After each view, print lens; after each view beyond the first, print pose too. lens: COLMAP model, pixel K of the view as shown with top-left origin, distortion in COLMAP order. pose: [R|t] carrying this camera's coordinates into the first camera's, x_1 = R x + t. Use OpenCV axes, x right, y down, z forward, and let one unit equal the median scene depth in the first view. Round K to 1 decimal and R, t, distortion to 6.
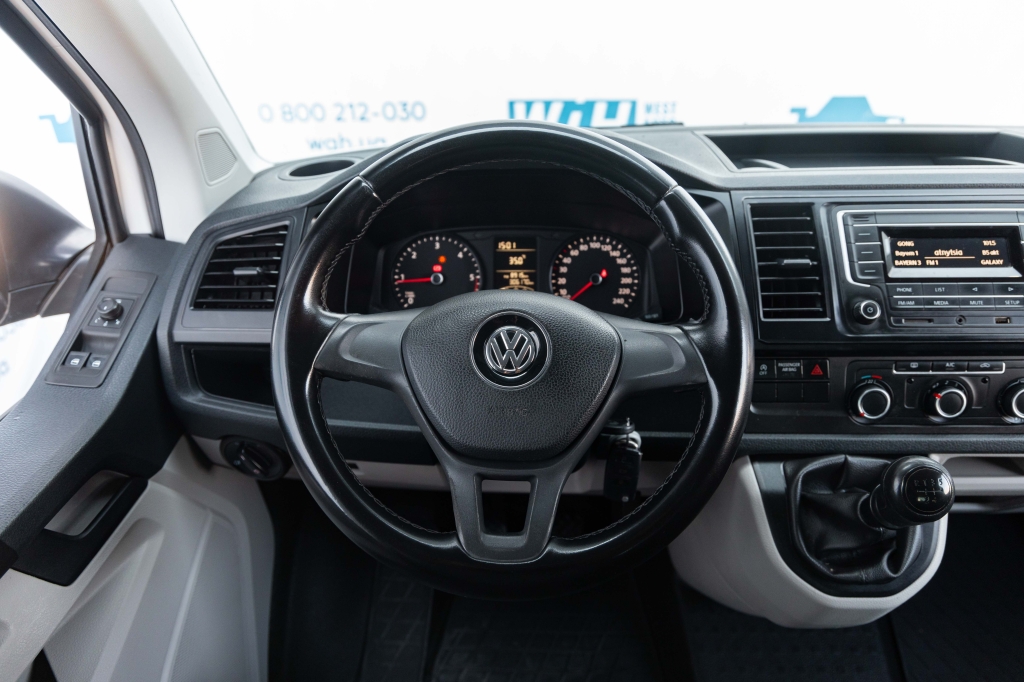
lens RADIAL K [[687.3, 0, 512.0], [0, 687.3, 341.0], [0, 0, 1]] dist [0.007917, -0.000166]
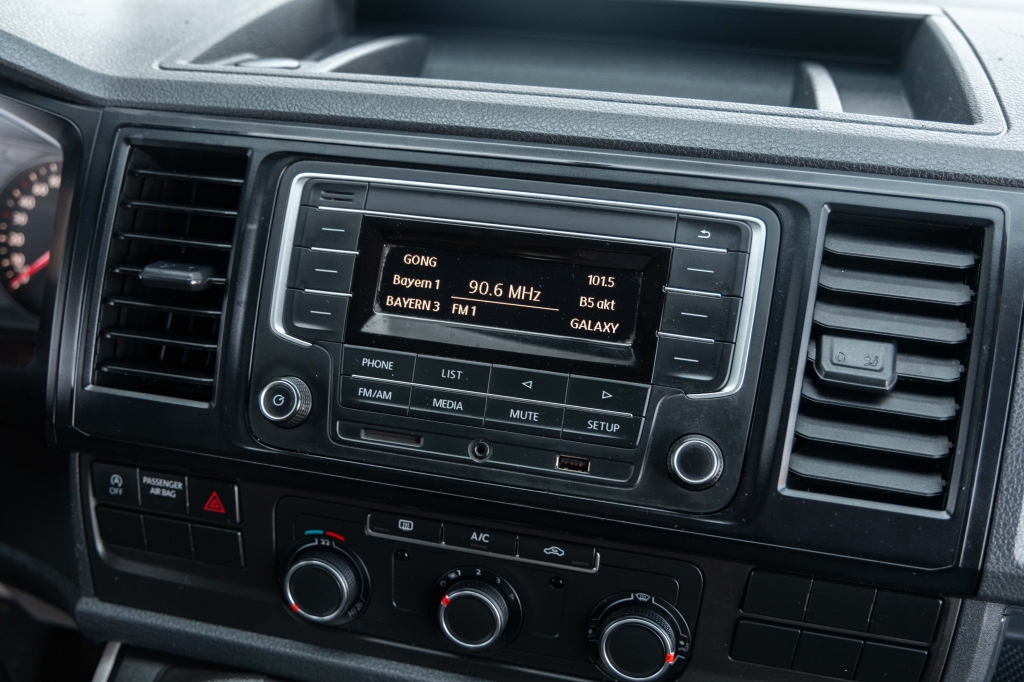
lens RADIAL K [[1005.4, 0, 519.7], [0, 1005.4, 339.2], [0, 0, 1]] dist [0.005228, 0.027173]
pose [[0.975085, 0.128157, -0.181069, 0.642118], [-0.112842, 0.989295, 0.092532, -0.133767], [0.190989, -0.069794, 0.979108, 0.306101]]
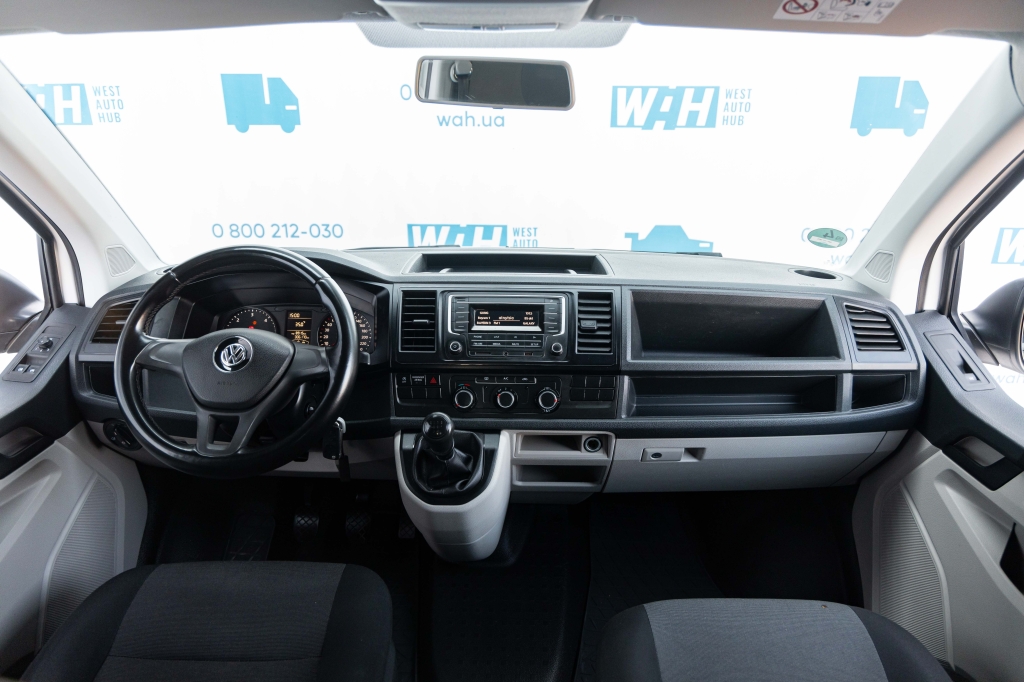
lens RADIAL K [[687.3, 0, 512.0], [0, 687.3, 341.0], [0, 0, 1]] dist [0.007917, -0.000166]
pose [[0.999833, 0.016272, 0.008319, 0.533254], [-0.014757, 0.987379, -0.157687, 0.186872], [-0.010780, 0.157538, 0.987454, -0.677471]]
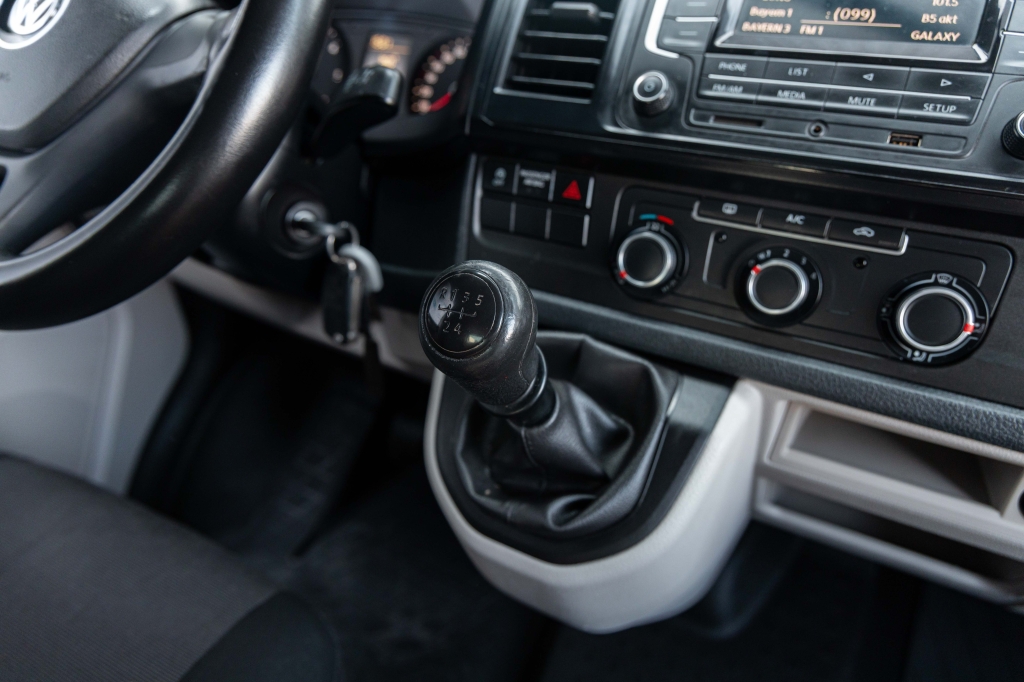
lens RADIAL K [[678.3, 0, 512.0], [0, 678.3, 341.0], [0, 0, 1]] dist [0.013982, 0.003055]
pose [[0.883802, 0.250704, -0.395021, 0.566320], [-0.253176, 0.966287, 0.046820, 0.134255], [0.393442, 0.058631, 0.917478, 0.354540]]
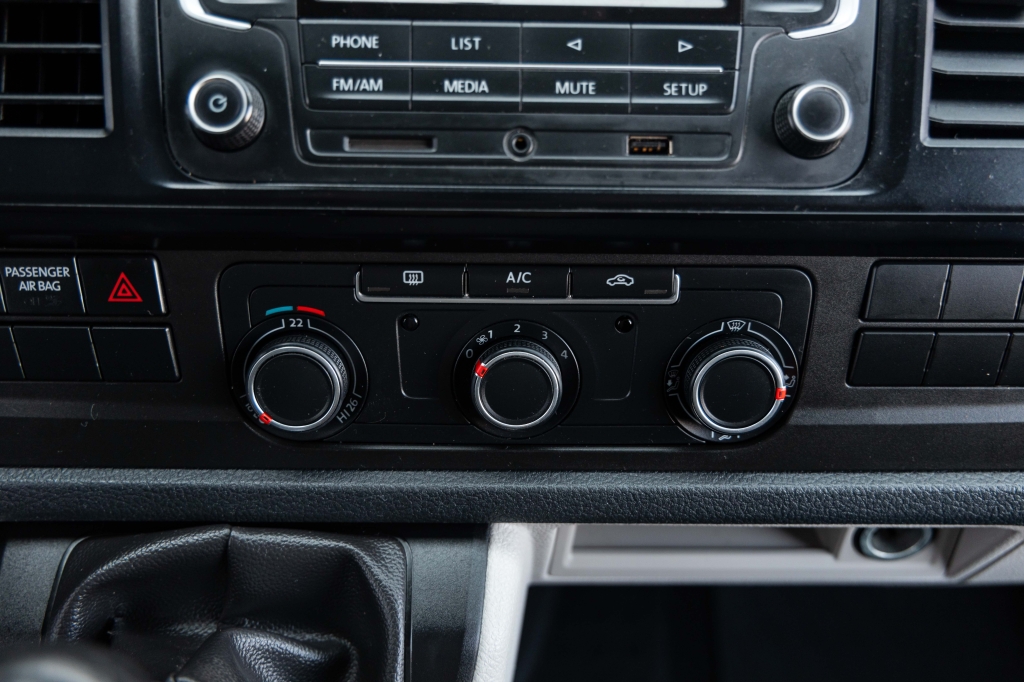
lens RADIAL K [[1005.4, 0, 519.7], [0, 1005.4, 339.2], [0, 0, 1]] dist [0.005228, 0.027173]
pose [[0.999073, 0.008776, 0.042143, 0.516946], [-0.015005, 0.988597, 0.149837, -0.007844], [-0.040347, -0.150330, 0.987812, 0.428798]]
